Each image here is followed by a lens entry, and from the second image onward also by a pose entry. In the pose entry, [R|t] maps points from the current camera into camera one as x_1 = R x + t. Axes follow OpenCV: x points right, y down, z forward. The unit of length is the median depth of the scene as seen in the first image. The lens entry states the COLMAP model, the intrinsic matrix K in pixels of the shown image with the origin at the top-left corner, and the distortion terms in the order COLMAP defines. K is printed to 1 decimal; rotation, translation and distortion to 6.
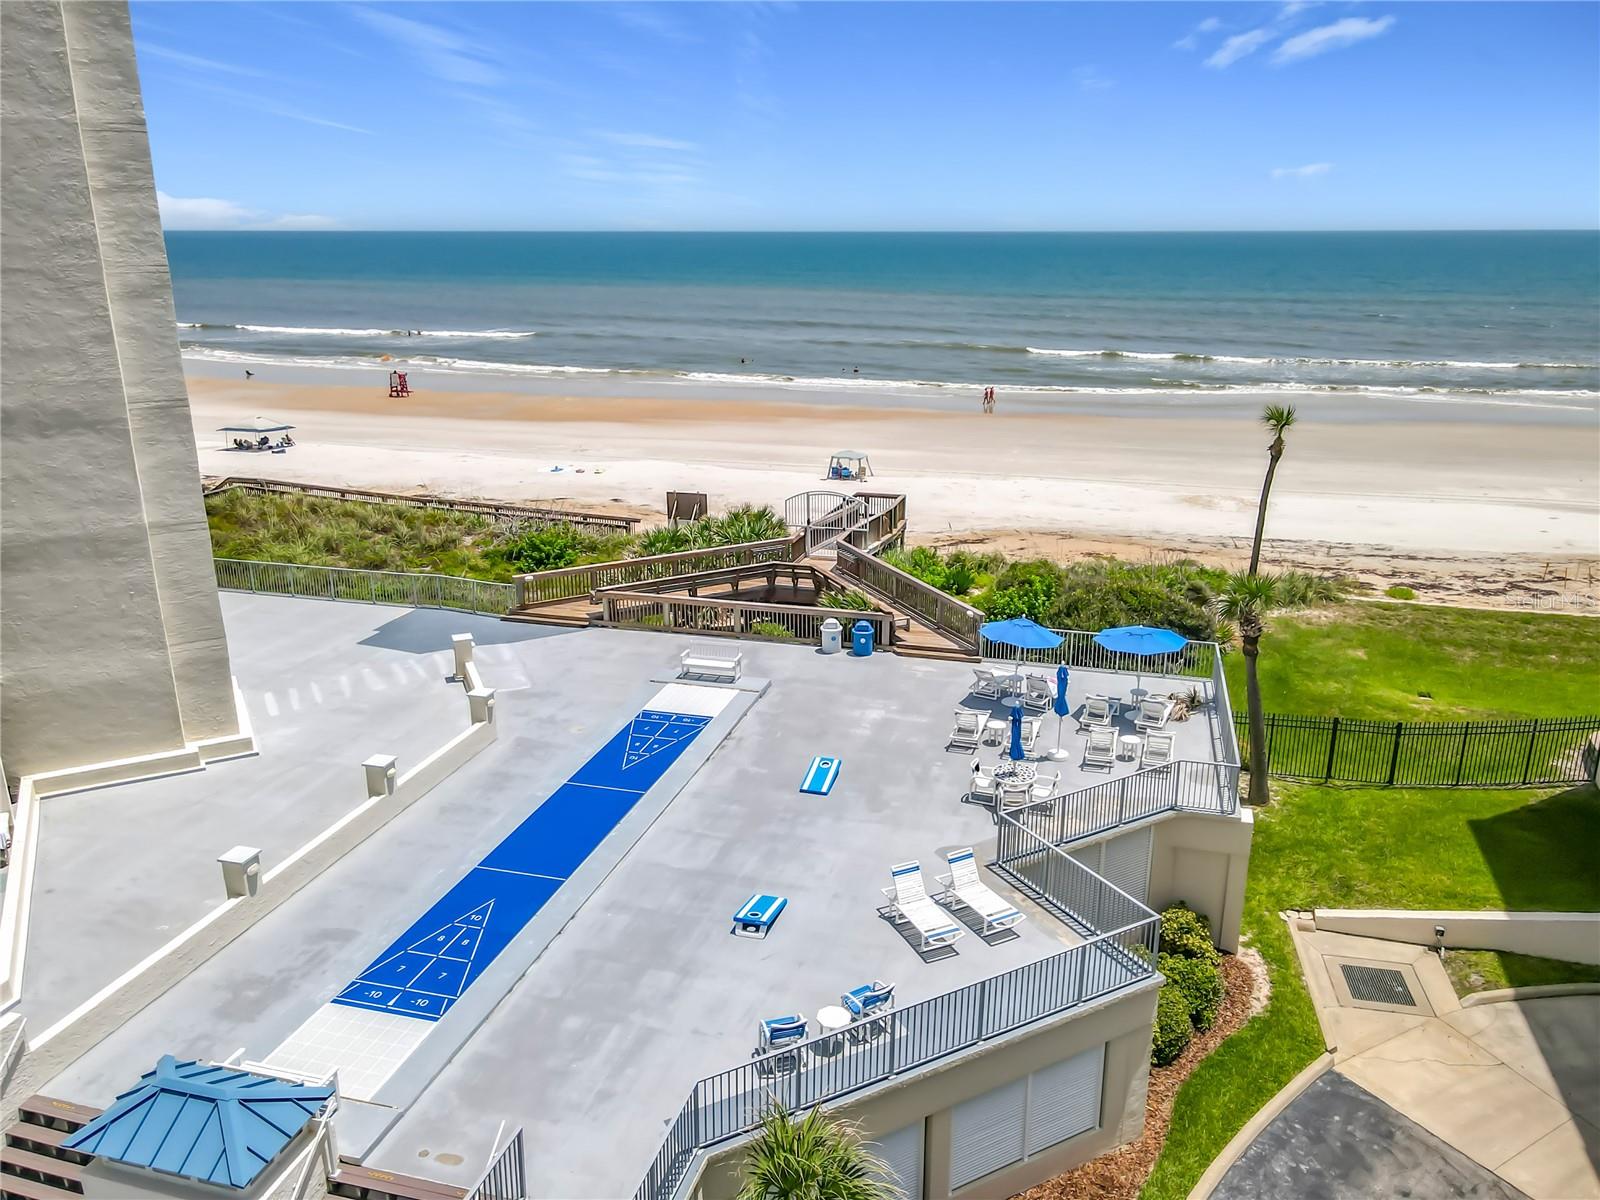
lens RADIAL K [[1196.0, 0, 815.2], [0, 1196.0, 594.9], [0, 0, 1]] dist [0.001008, -0.006379]
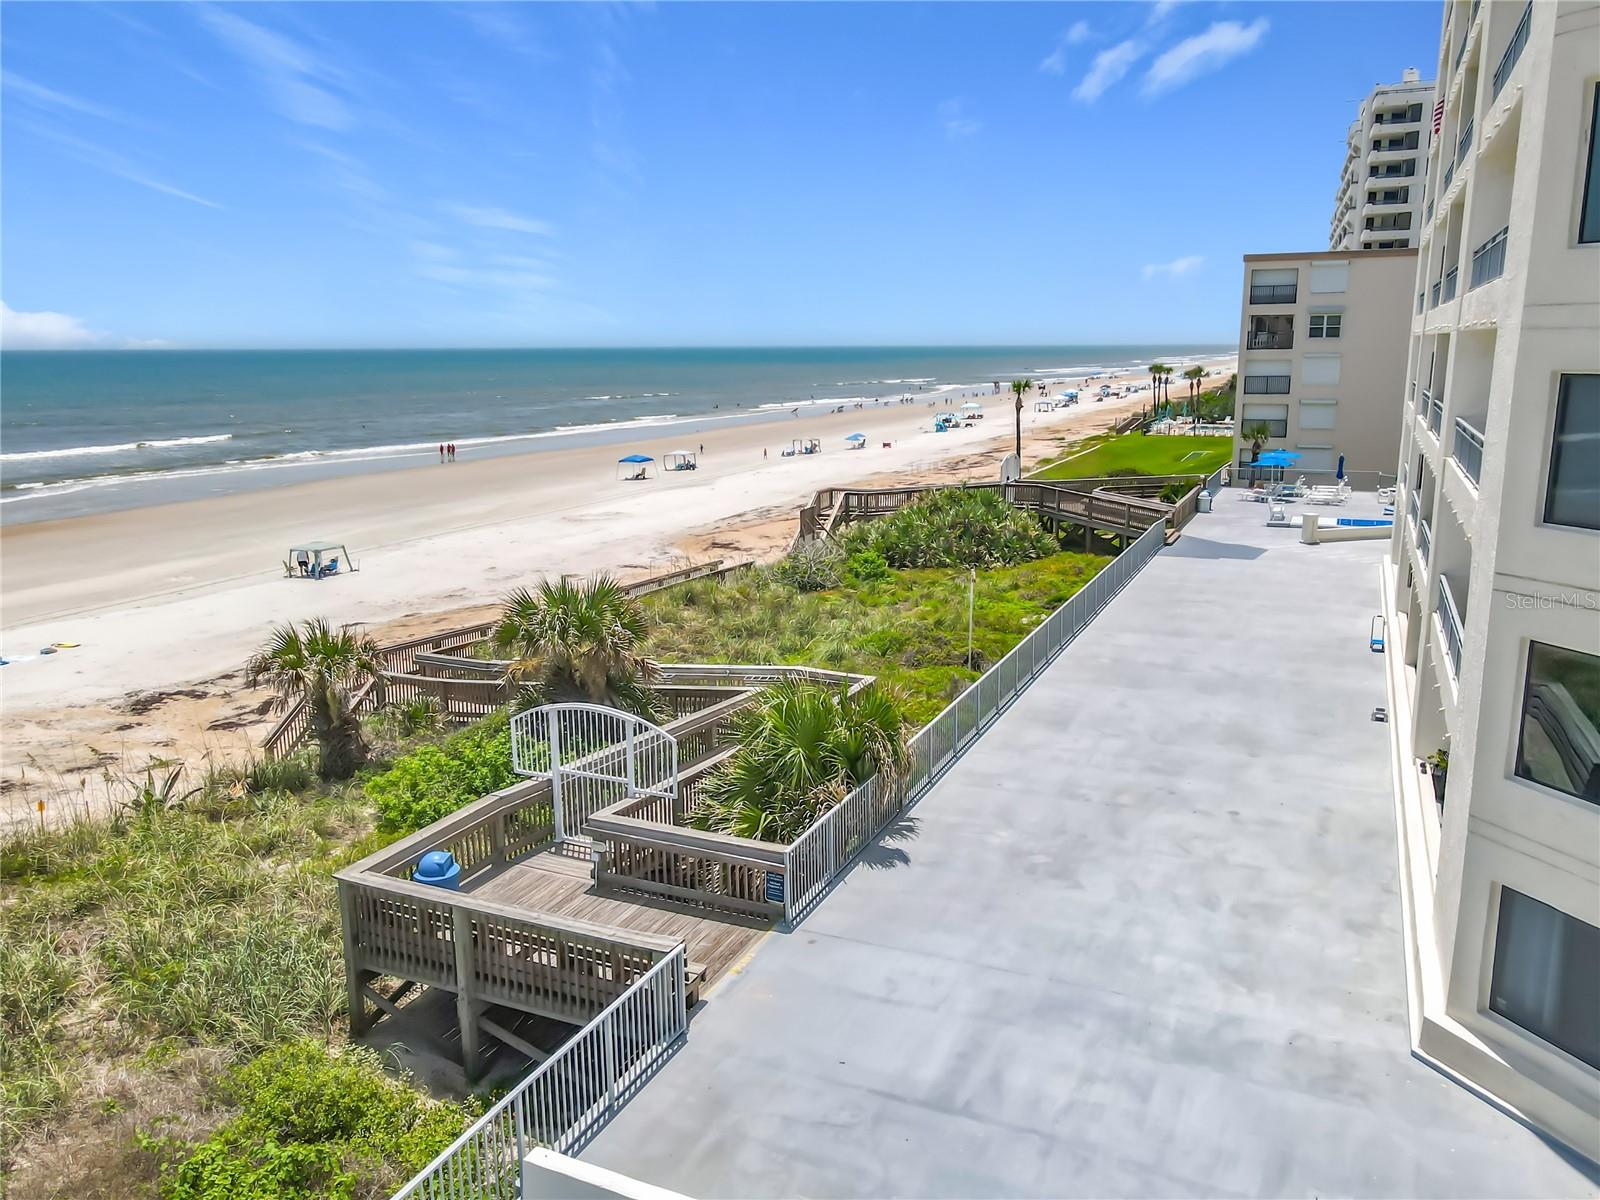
lens RADIAL K [[1196.0, 0, 815.2], [0, 1196.0, 594.9], [0, 0, 1]] dist [0.001008, -0.006379]
pose [[0.159868, -0.202686, 0.966106, -2.164777], [0.295798, 0.943557, 0.149008, -0.318918], [-0.941778, 0.261951, 0.210799, 1.515724]]
